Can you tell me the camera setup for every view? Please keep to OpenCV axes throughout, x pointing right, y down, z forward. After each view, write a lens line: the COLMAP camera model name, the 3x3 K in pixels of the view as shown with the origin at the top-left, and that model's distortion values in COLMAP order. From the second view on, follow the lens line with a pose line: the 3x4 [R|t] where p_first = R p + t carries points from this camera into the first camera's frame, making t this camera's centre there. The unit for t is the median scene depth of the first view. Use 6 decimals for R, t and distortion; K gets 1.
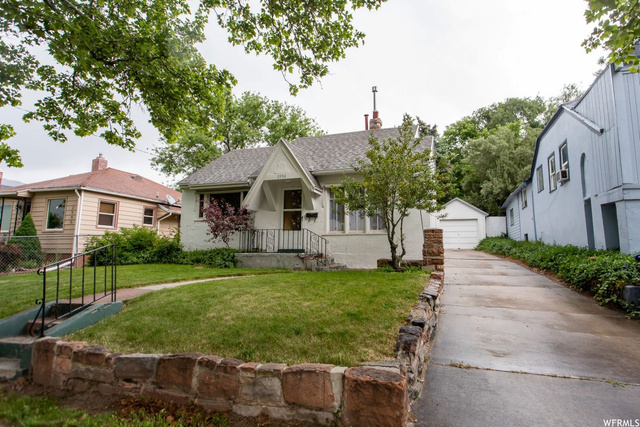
lens RADIAL K [[370.6, 0, 320.0], [0, 370.6, 213.5], [0, 0, 1]] dist [0.000026, 0.000007]
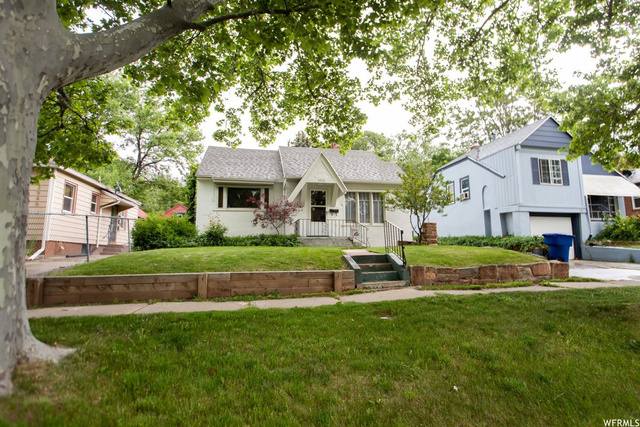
lens RADIAL K [[376.8, 0, 320.0], [0, 376.8, 213.5], [0, 0, 1]] dist [-0.000196, -0.000088]
pose [[0.853546, 0.050948, 0.518521, -0.784245], [-0.046904, 0.998680, -0.020916, 0.045792], [-0.518903, -0.006468, 0.854809, -0.160142]]
